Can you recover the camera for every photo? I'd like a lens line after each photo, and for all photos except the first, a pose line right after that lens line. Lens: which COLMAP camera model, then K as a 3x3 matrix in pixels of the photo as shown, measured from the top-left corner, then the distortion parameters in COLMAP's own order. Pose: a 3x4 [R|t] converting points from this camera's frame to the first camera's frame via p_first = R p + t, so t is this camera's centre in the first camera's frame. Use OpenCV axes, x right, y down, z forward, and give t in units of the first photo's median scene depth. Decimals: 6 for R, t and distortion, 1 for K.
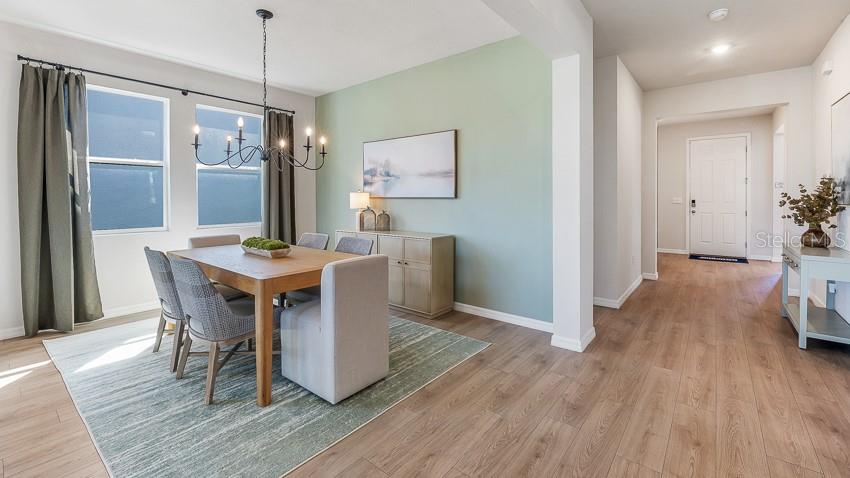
lens RADIAL K [[363.5, 0, 424.9], [0, 363.5, 202.5], [0, 0, 1]] dist [-0.017227, -0.000059]
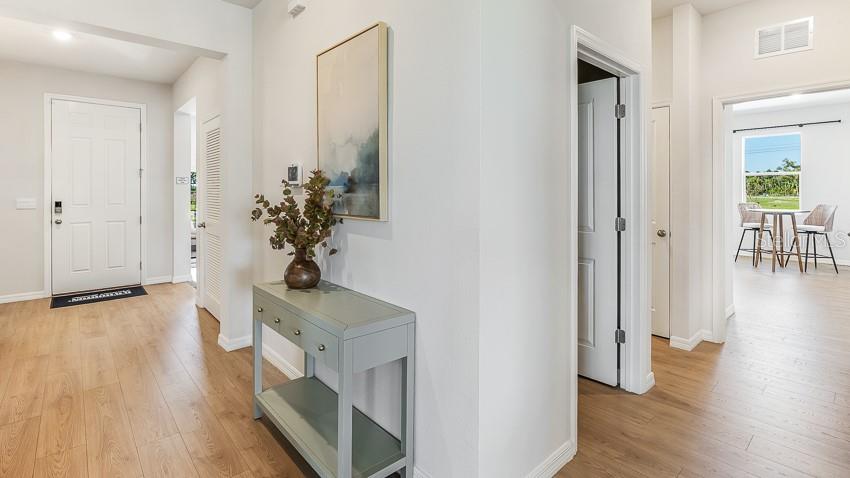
lens RADIAL K [[403.0, 0, 420.6], [0, 403.0, 196.3], [0, 0, 1]] dist [-0.010953, -0.000339]
pose [[0.173935, -0.001974, 0.984755, 0.341915], [0.008366, 0.999965, 0.000527, -0.017301], [-0.984722, 0.008147, 0.173945, 0.497361]]
